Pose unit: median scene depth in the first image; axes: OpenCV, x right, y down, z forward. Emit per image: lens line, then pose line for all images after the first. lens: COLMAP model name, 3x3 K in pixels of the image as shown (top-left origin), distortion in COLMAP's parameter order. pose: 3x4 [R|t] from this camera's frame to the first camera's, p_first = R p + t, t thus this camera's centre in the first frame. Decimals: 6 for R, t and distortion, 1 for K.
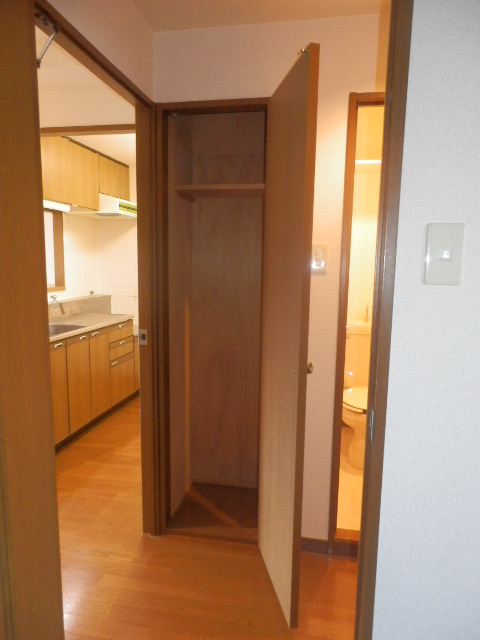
lens RADIAL K [[443.1, 0, 240.0], [0, 443.1, 320.0], [0, 0, 1]] dist [-0.003822, 0.000900]
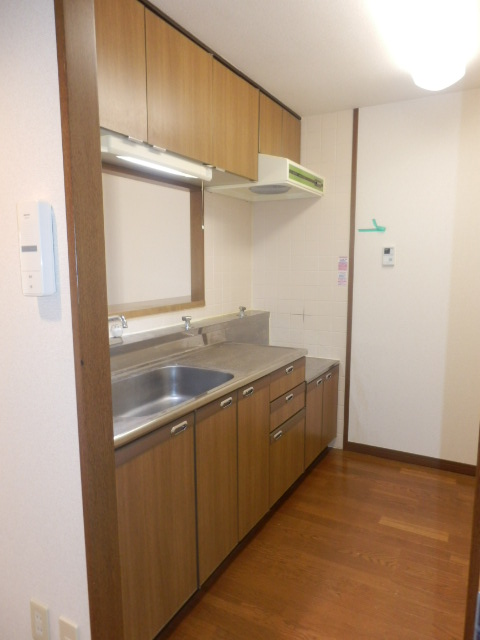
lens RADIAL K [[443.1, 0, 240.0], [0, 443.1, 320.0], [0, 0, 1]] dist [-0.003822, 0.000900]
pose [[0.947853, 0.021810, -0.317960, -0.140724], [-0.024249, 0.999699, -0.003714, -0.048125], [0.317783, 0.011231, 0.948097, 0.408513]]
